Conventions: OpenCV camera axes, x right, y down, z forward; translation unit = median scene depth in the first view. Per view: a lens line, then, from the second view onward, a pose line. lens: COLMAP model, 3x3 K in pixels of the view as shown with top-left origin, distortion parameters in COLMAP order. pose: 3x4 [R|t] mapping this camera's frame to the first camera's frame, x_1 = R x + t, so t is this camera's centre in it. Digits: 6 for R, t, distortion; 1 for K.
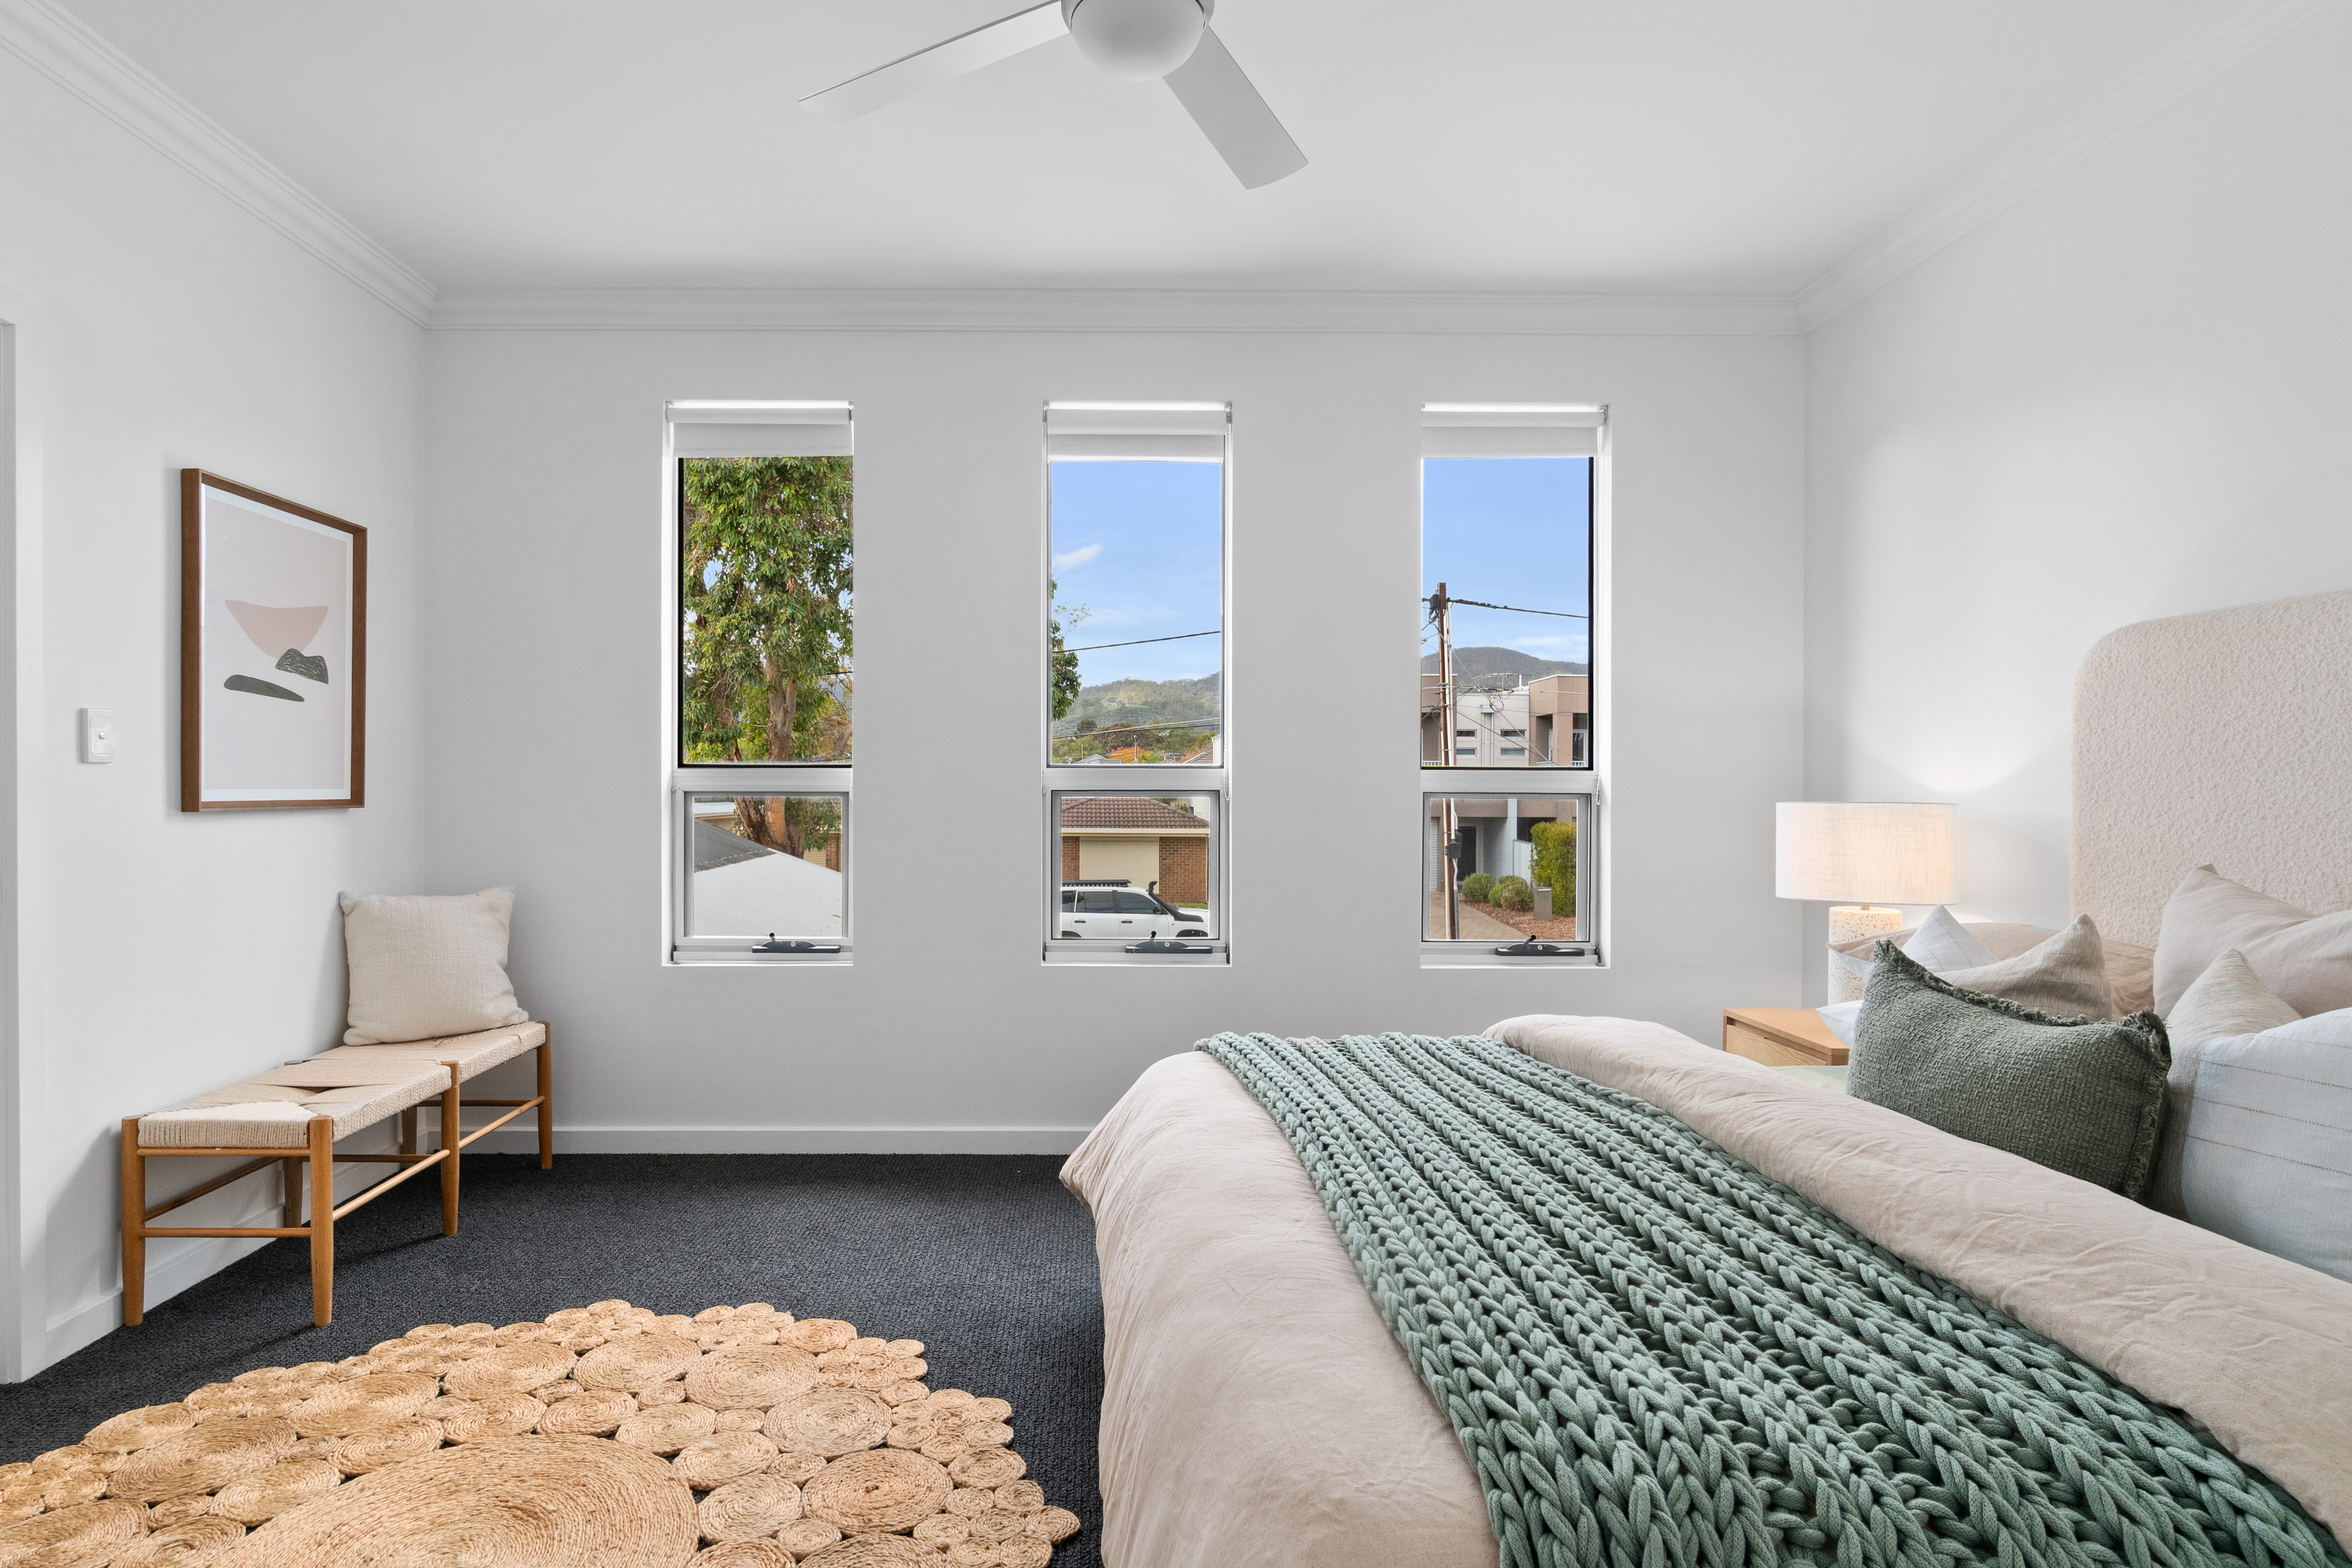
lens RADIAL K [[1218.2, 0, 1172.1], [0, 1218.2, 781.4], [0, 0, 1]] dist [-0.000830, -0.000340]
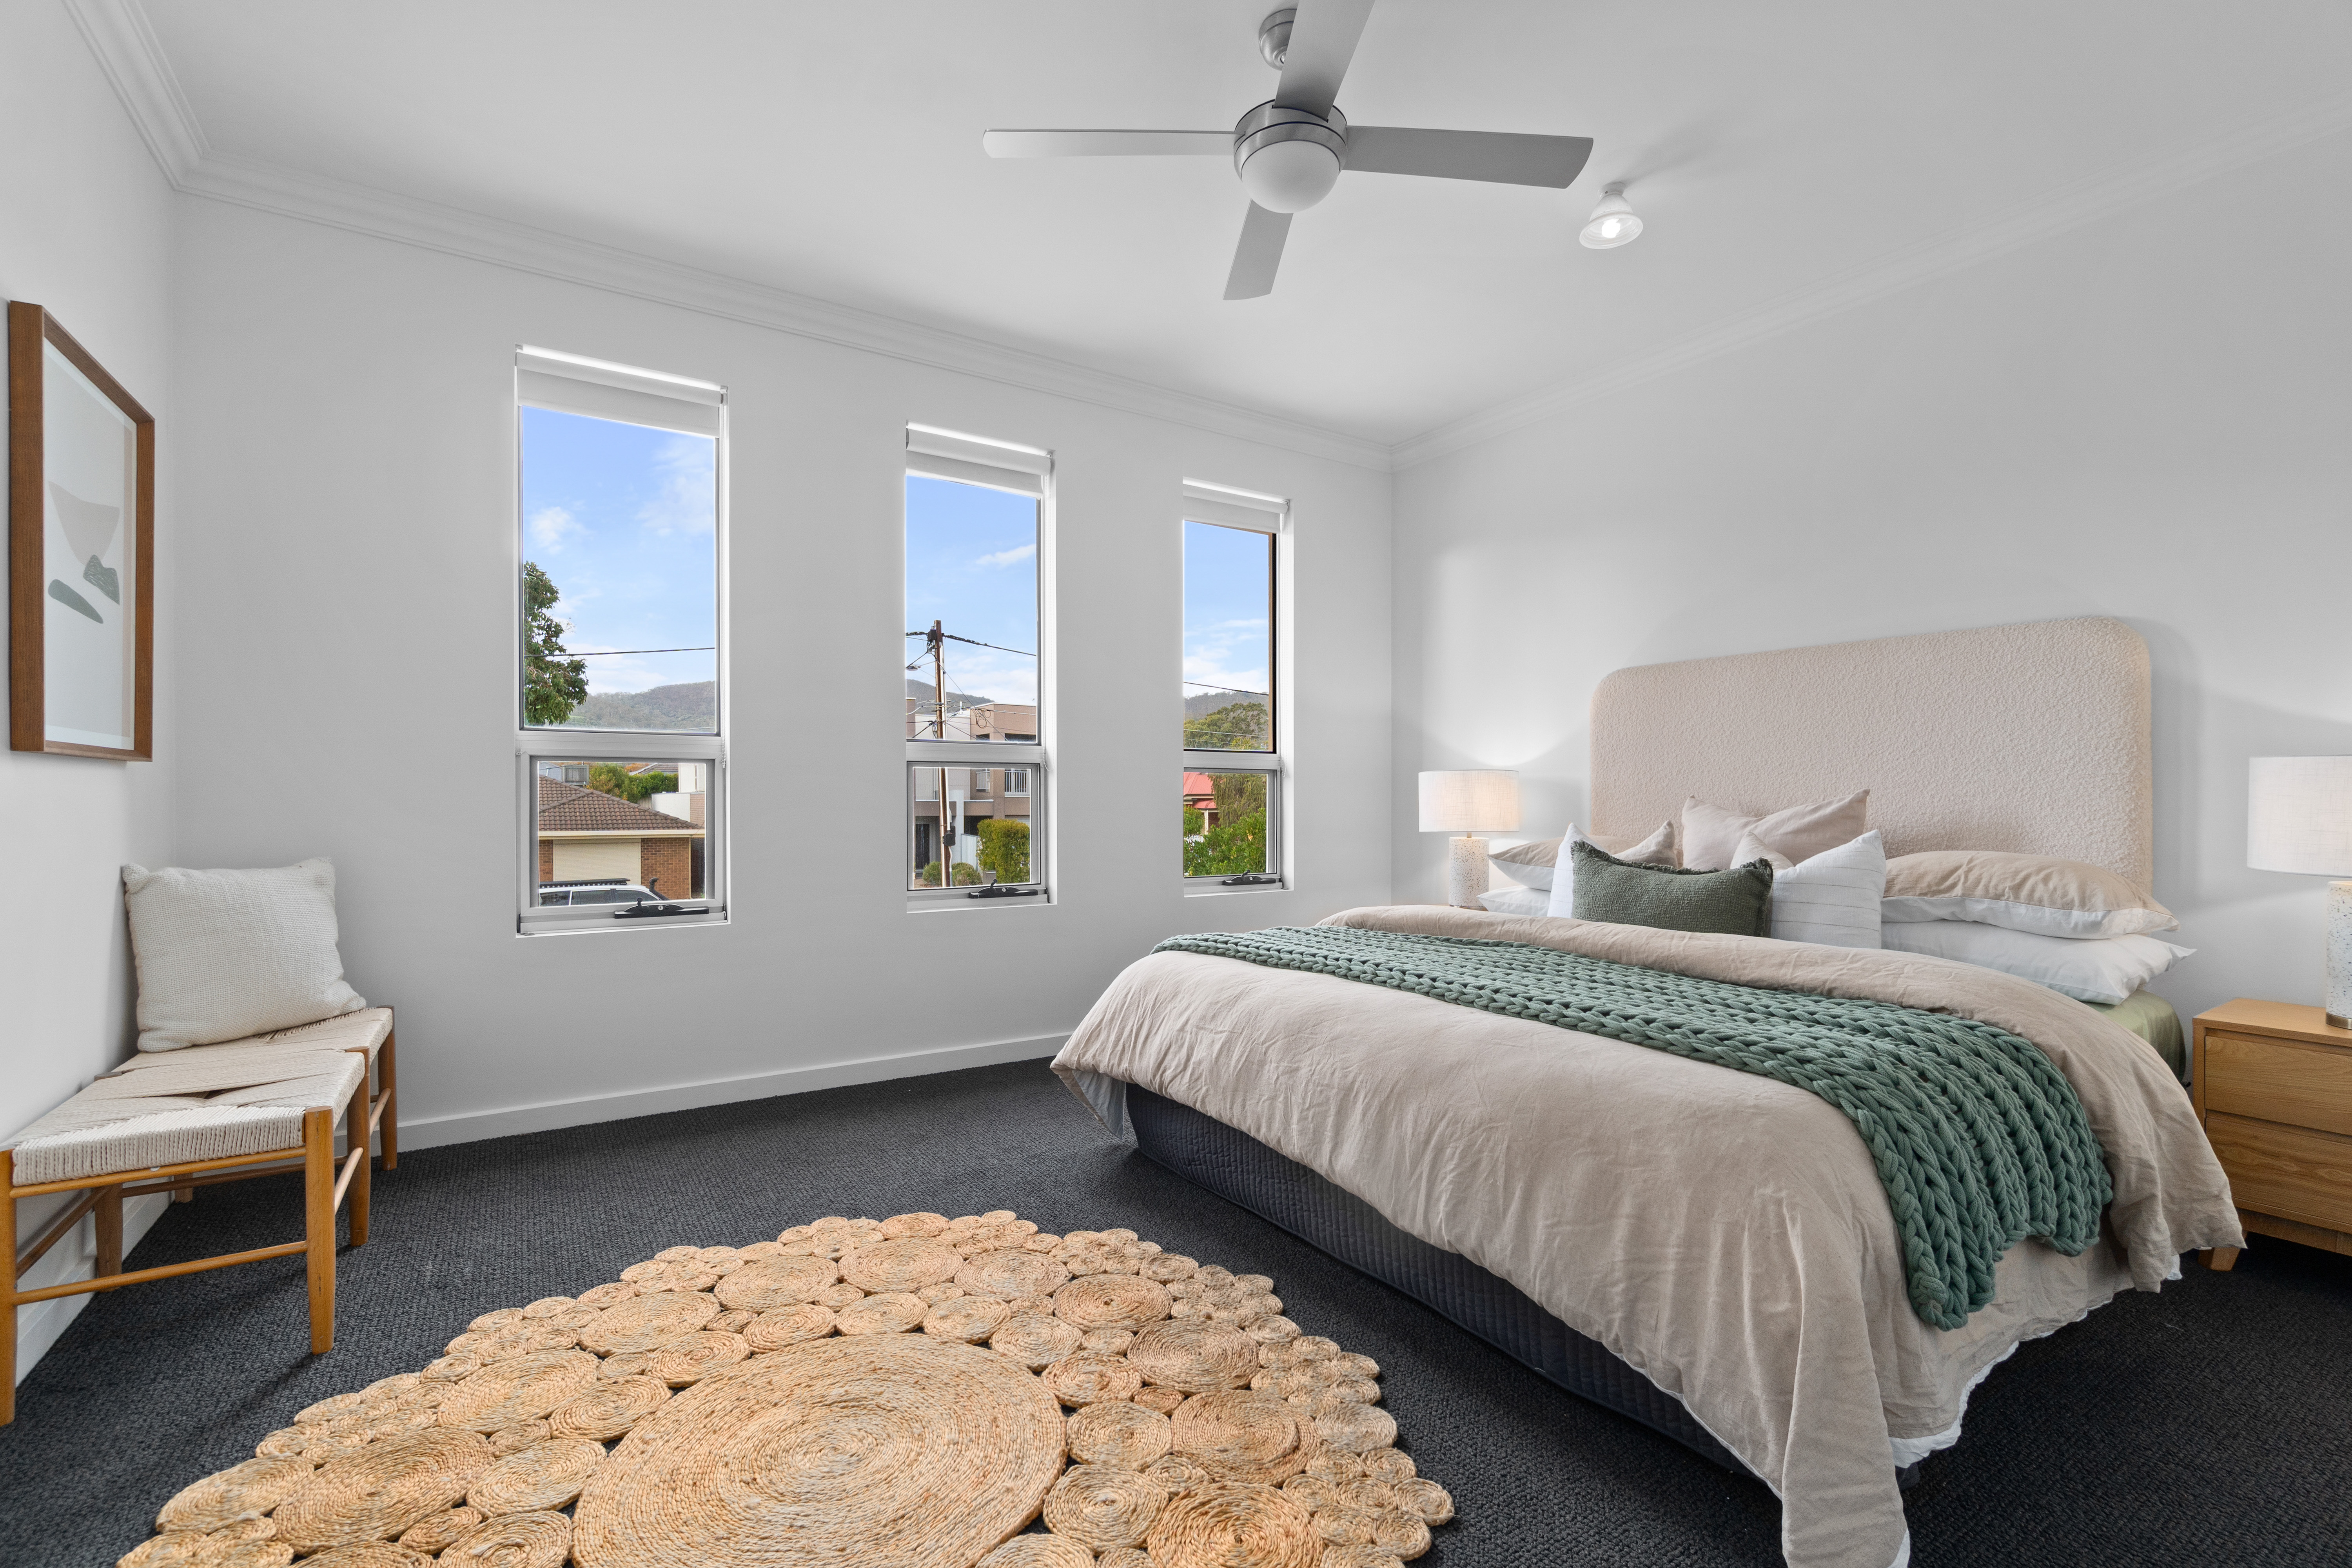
lens RADIAL K [[1011.2, 0, 1175.3], [0, 1011.2, 792.4], [0, 0, 1]] dist [0.001736, 0.000048]
pose [[0.849841, -0.000300, 0.527039, -0.422267], [0.001433, 0.999997, -0.001741, 0.042661], [-0.527037, 0.002235, 0.849839, 0.060586]]
